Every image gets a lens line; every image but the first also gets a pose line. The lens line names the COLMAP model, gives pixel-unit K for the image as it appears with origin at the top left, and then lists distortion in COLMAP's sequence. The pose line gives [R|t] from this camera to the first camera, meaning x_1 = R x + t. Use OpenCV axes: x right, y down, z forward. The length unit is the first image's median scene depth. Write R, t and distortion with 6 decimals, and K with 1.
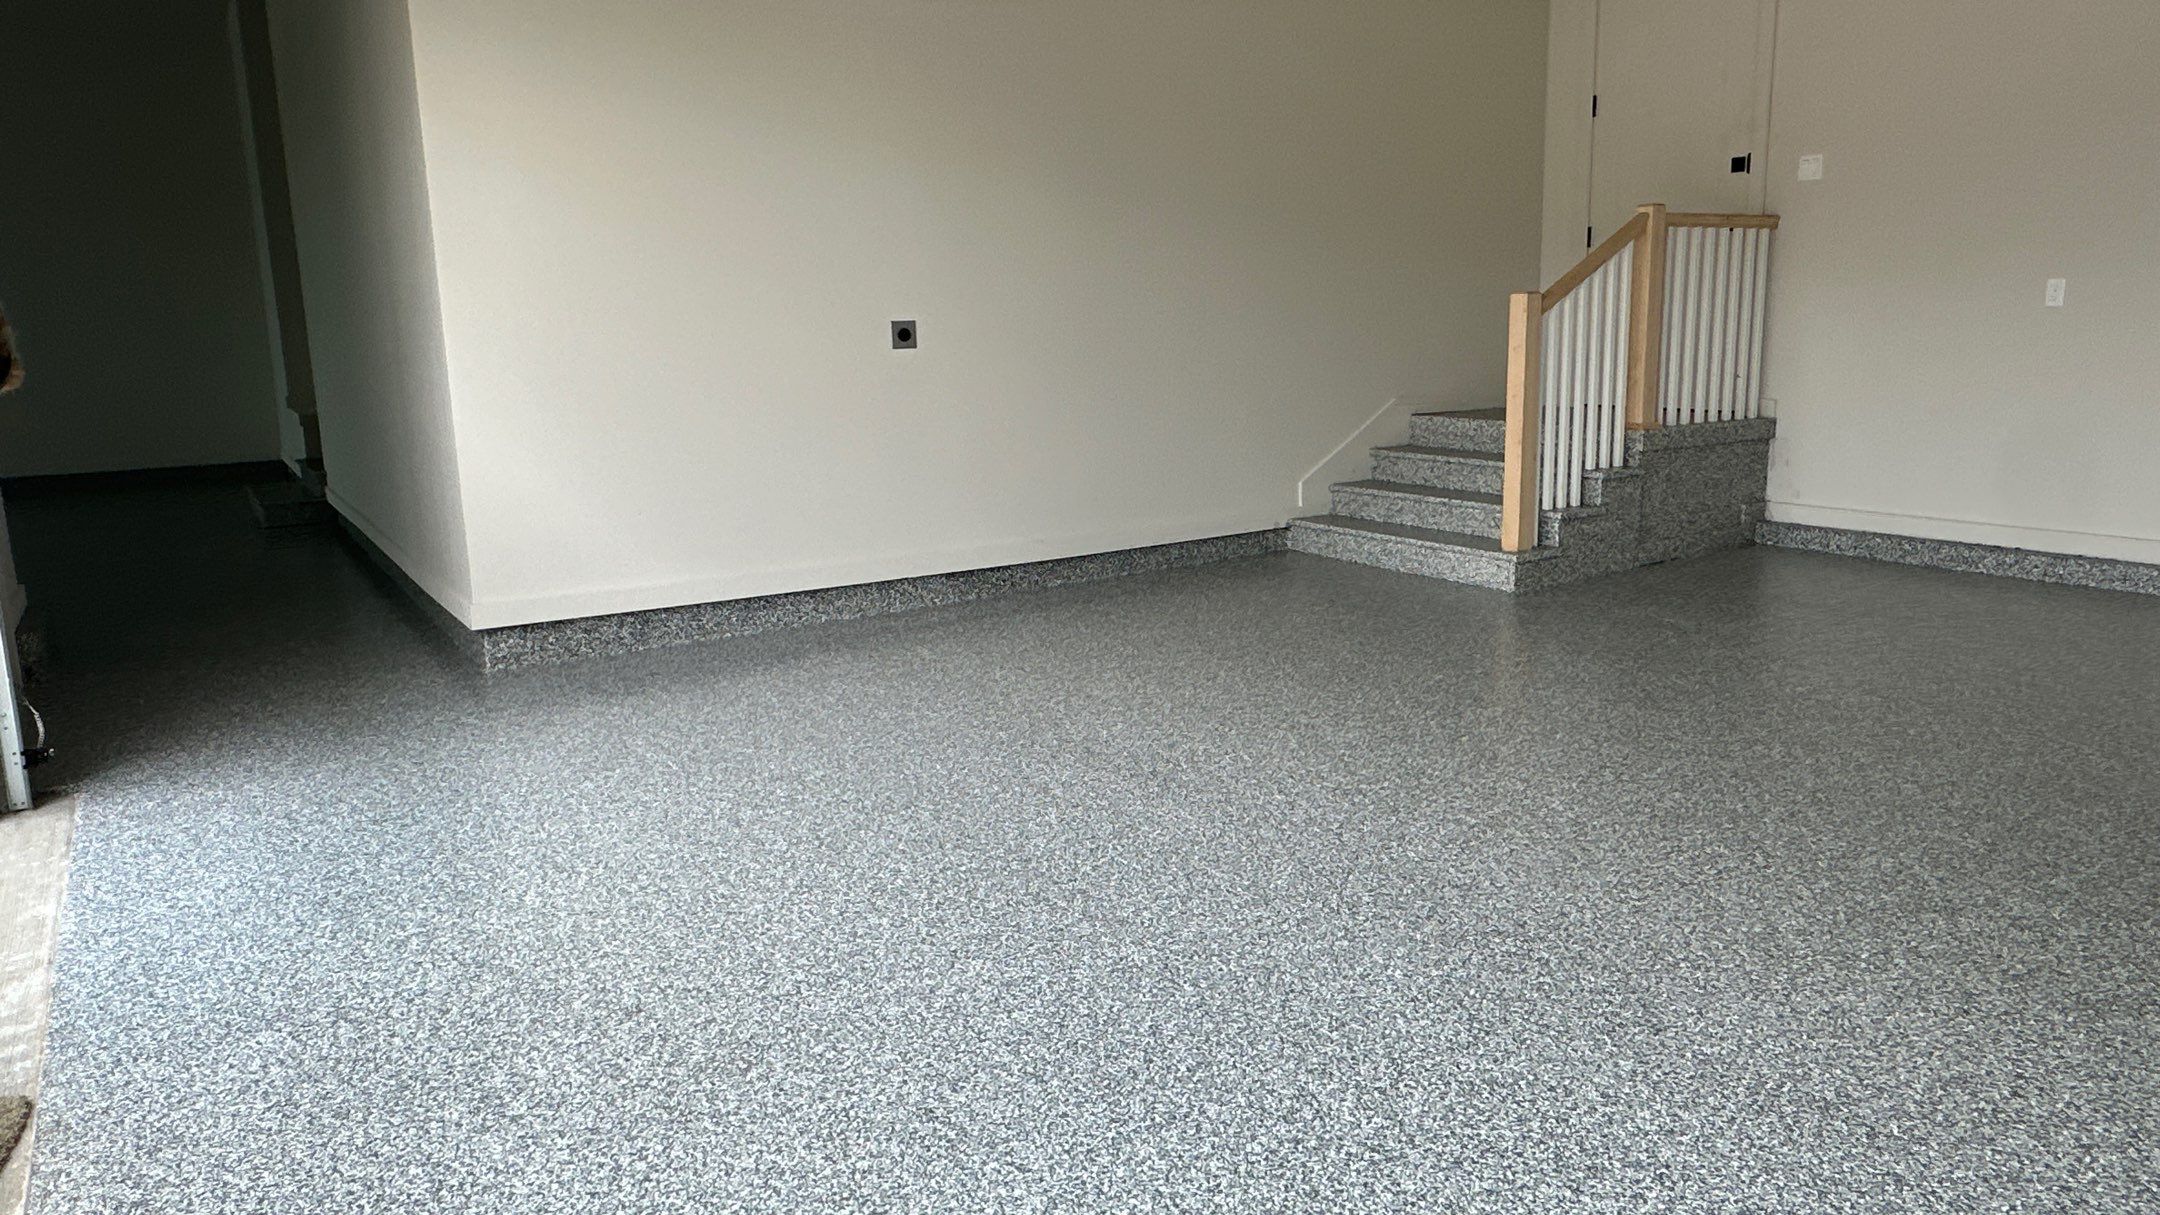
lens RADIAL K [[1461.2, 0, 1080.0], [0, 1461.2, 607.5], [0, 0, 1]] dist [-0.006284, 0.003301]
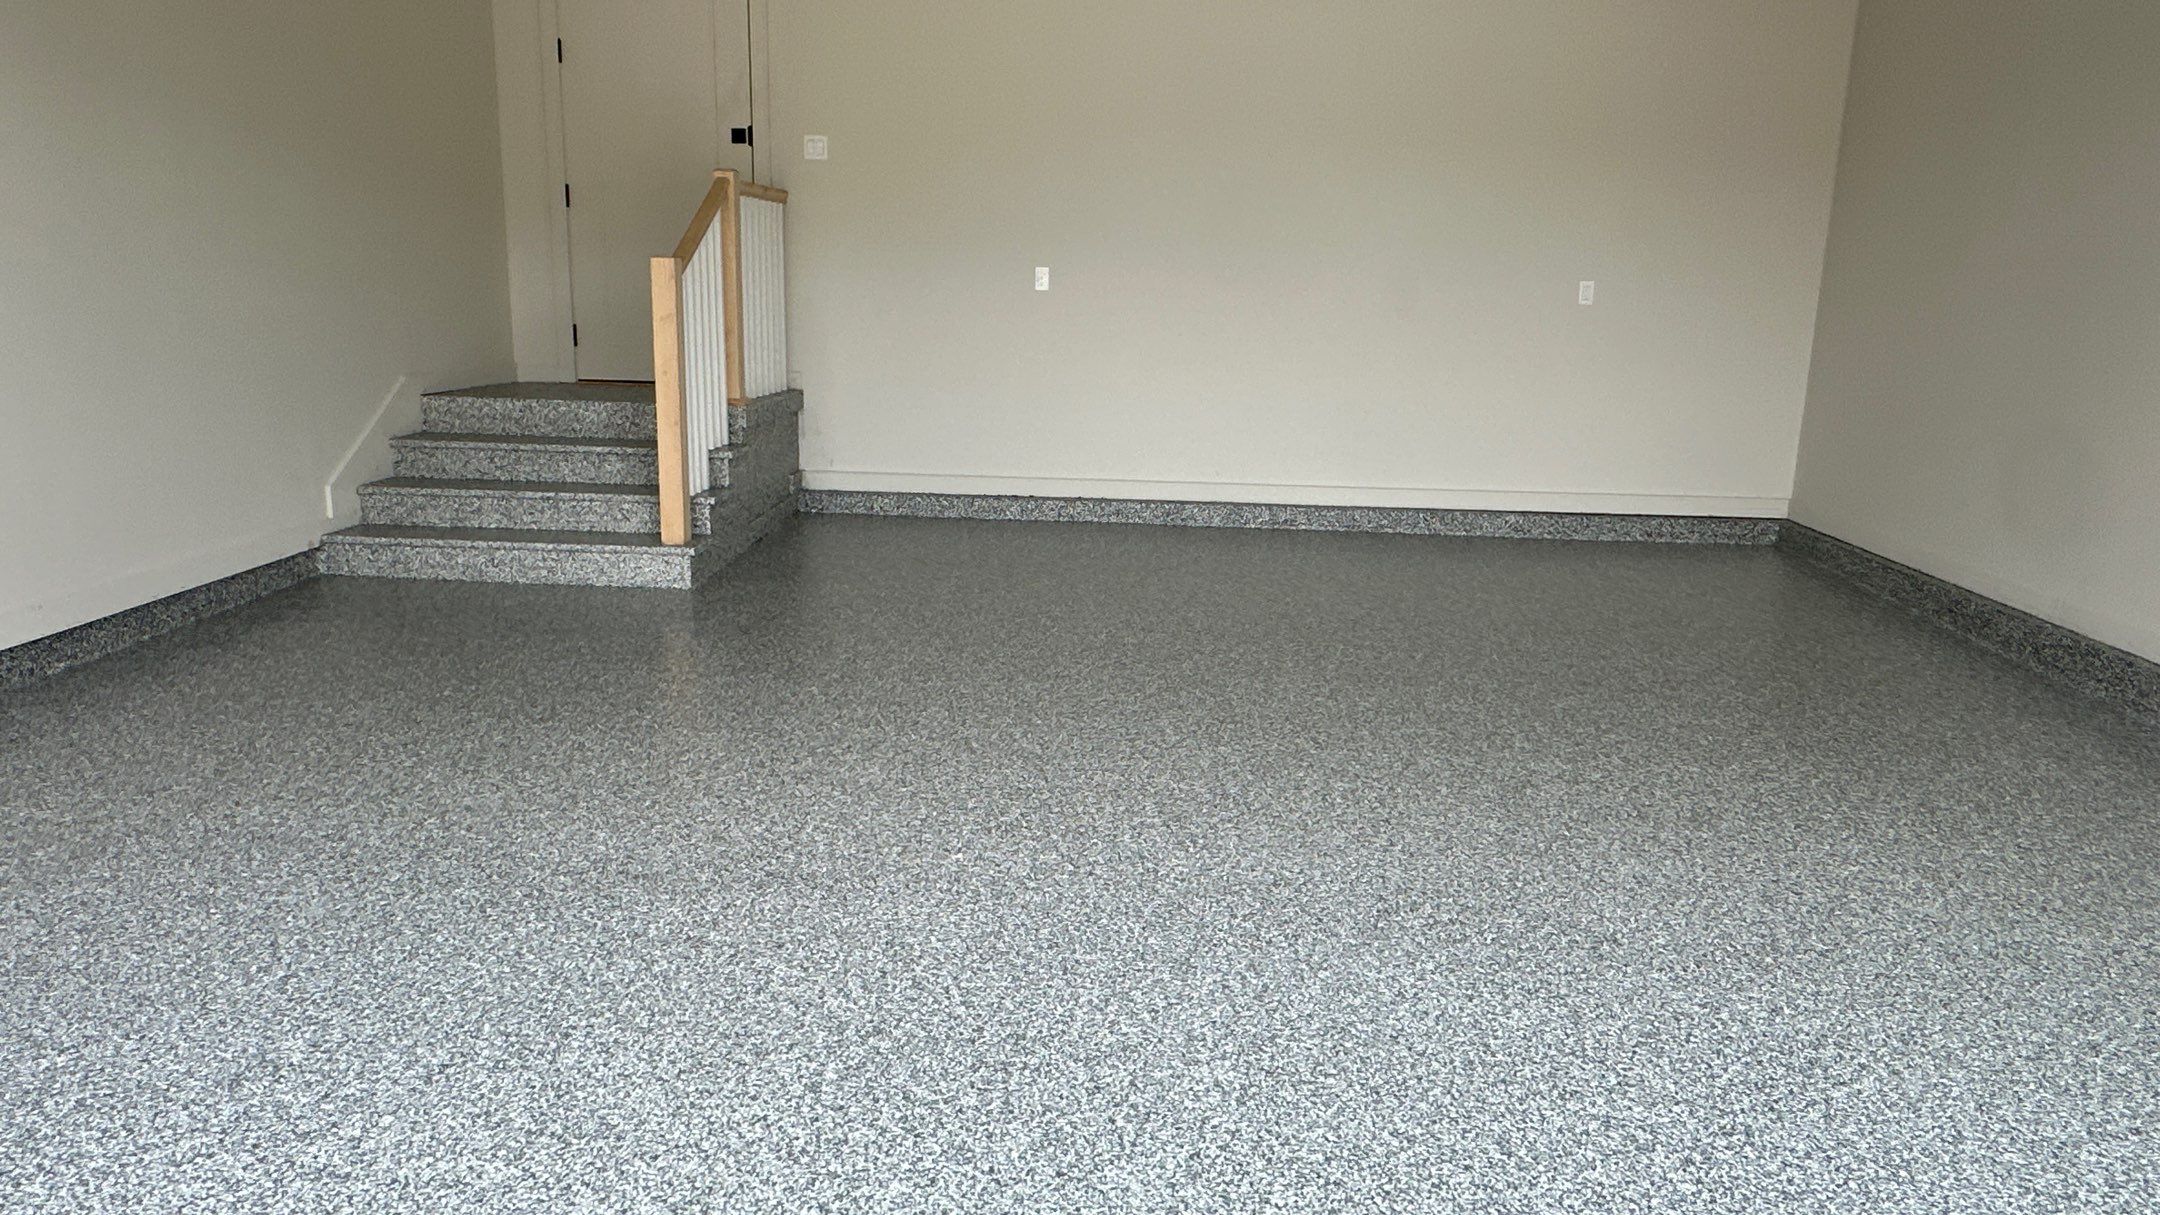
lens RADIAL K [[1461.2, 0, 1080.0], [0, 1461.2, 607.5], [0, 0, 1]] dist [-0.006284, 0.003301]
pose [[0.586675, -0.140803, 0.797488, -0.280266], [0.124537, 0.988741, 0.082955, -0.042943], [-0.800190, 0.050649, 0.597604, 0.258685]]
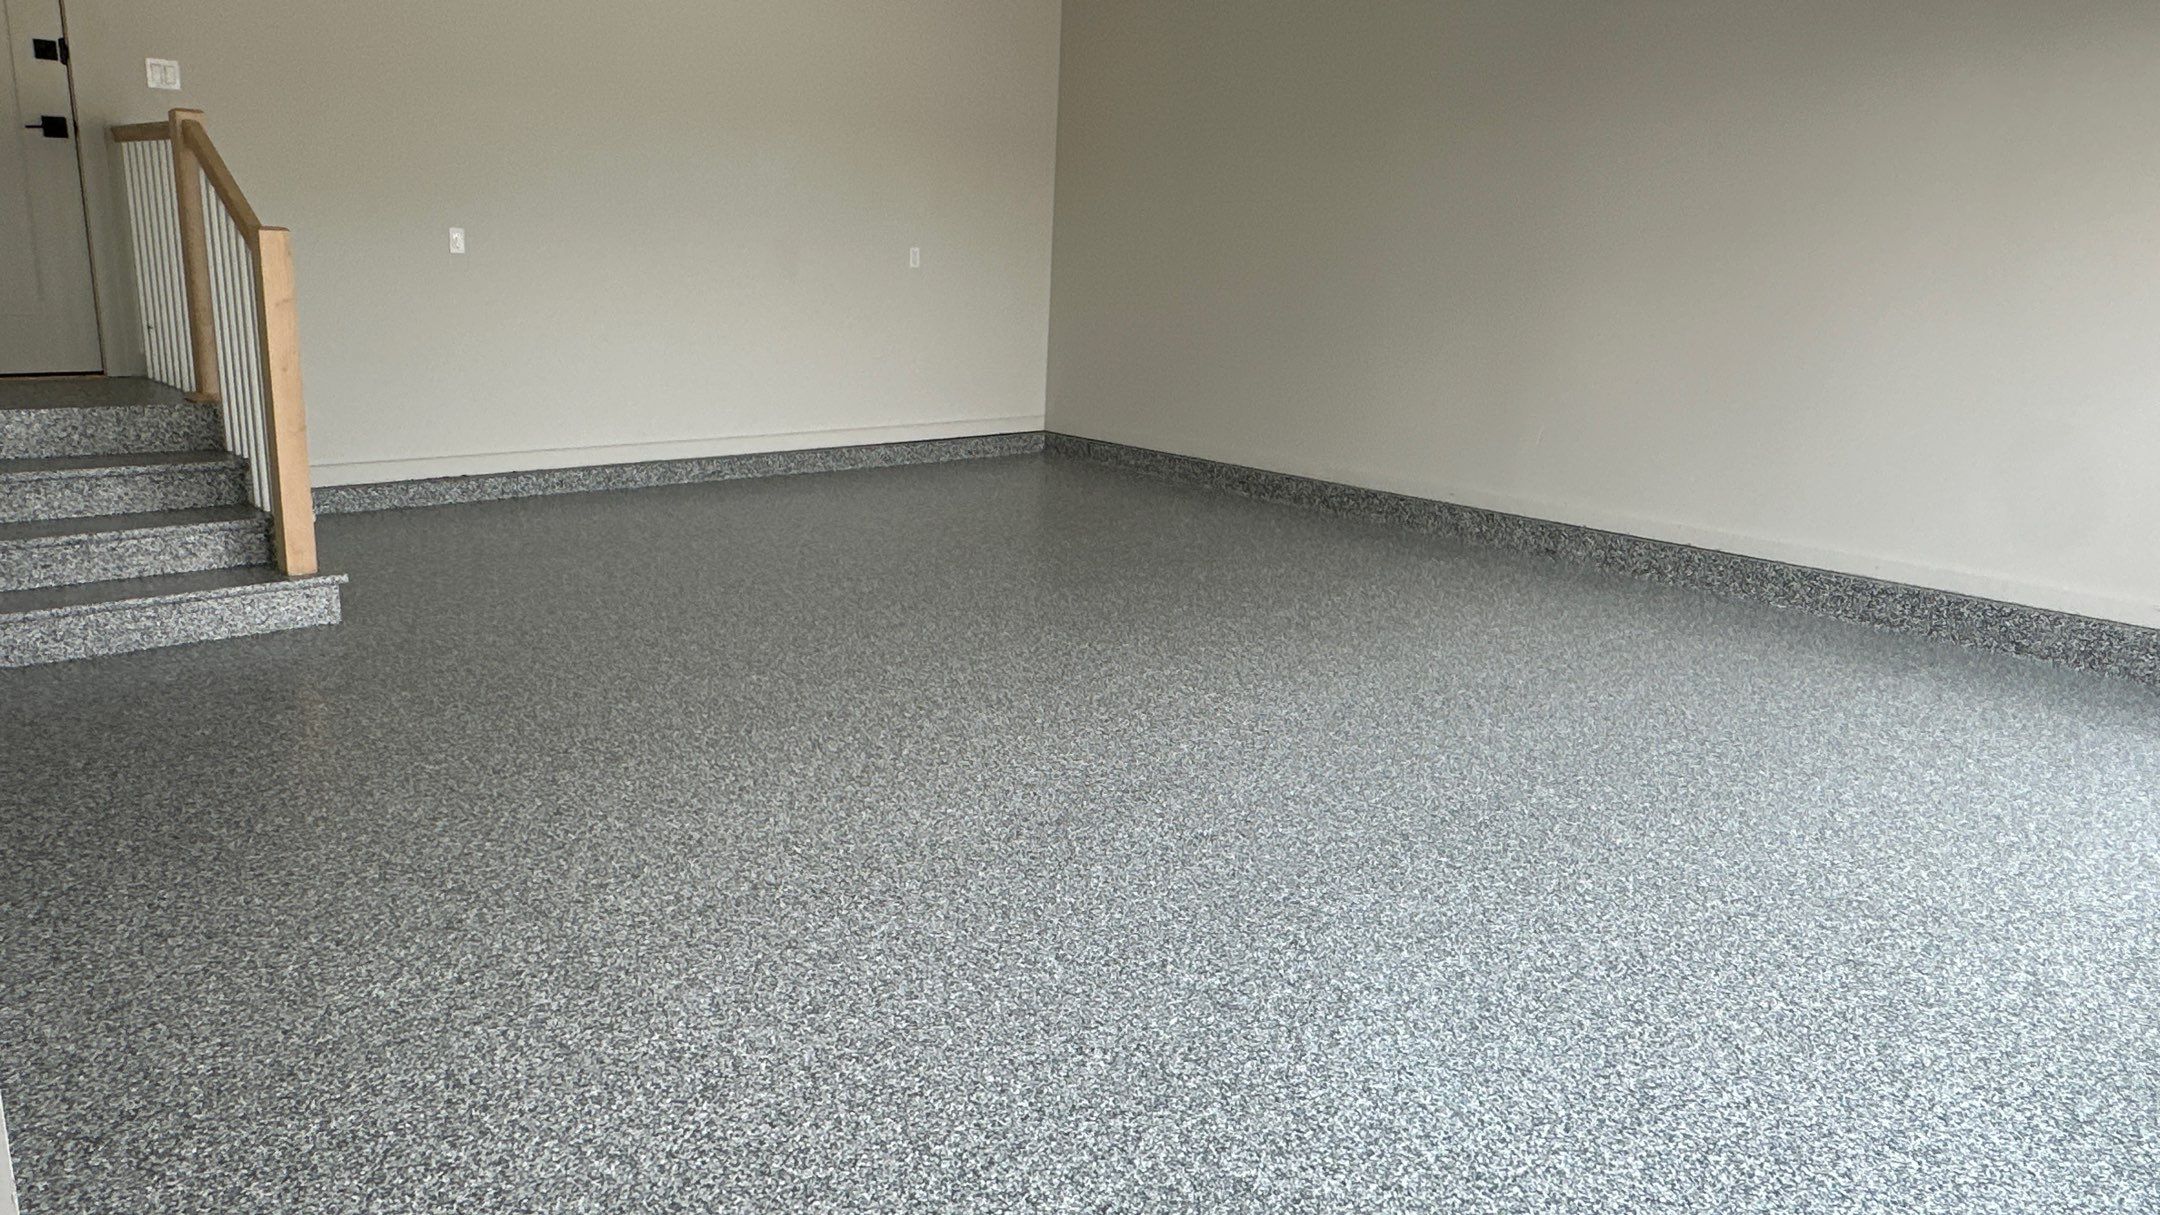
lens RADIAL K [[1461.2, 0, 1080.0], [0, 1461.2, 607.5], [0, 0, 1]] dist [-0.006284, 0.003301]
pose [[-0.212781, -0.223908, 0.951099, -0.507411], [0.152483, 0.953855, 0.258670, -0.154383], [-0.965129, 0.200066, -0.168820, 0.734834]]
